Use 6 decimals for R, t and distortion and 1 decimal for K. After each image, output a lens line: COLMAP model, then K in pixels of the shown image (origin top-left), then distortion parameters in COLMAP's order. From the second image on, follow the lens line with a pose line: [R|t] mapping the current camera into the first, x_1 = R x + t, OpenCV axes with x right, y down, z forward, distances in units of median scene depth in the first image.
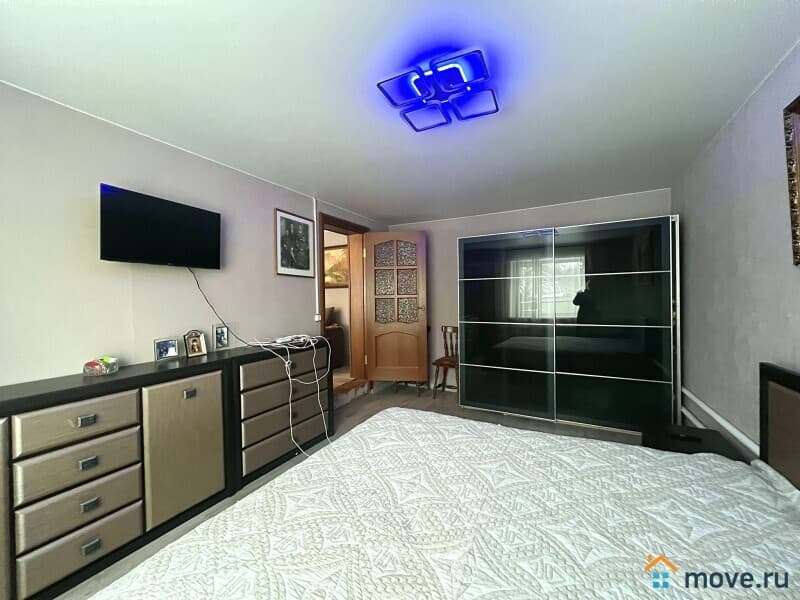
lens RADIAL K [[318.6, 0, 398.6], [0, 318.6, 298.1], [0, 0, 1]] dist [-0.001461, 0.000219]
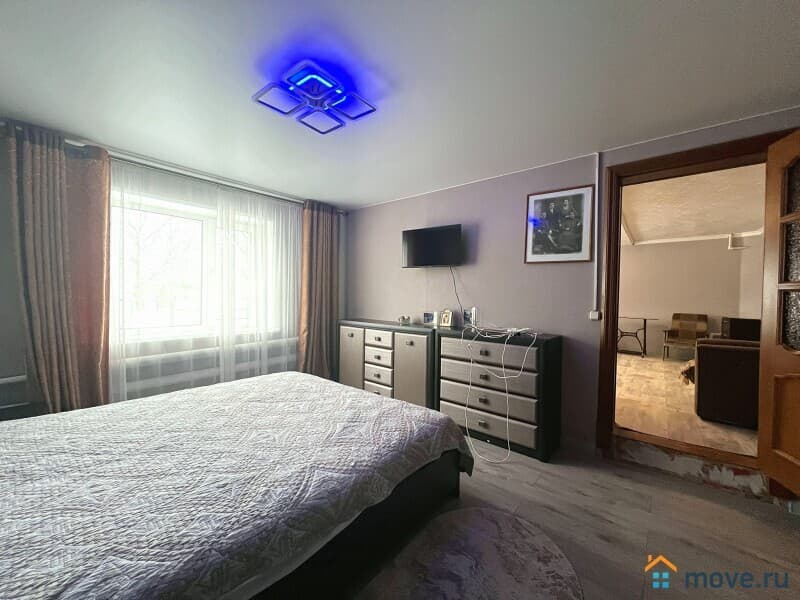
lens RADIAL K [[318.6, 0, 398.6], [0, 318.6, 298.1], [0, 0, 1]] dist [-0.001461, 0.000219]
pose [[-0.199665, 0.022781, -0.979599, 0.614753], [-0.018240, 0.999470, 0.026960, 0.011412], [0.979694, 0.023251, -0.199144, 0.782164]]
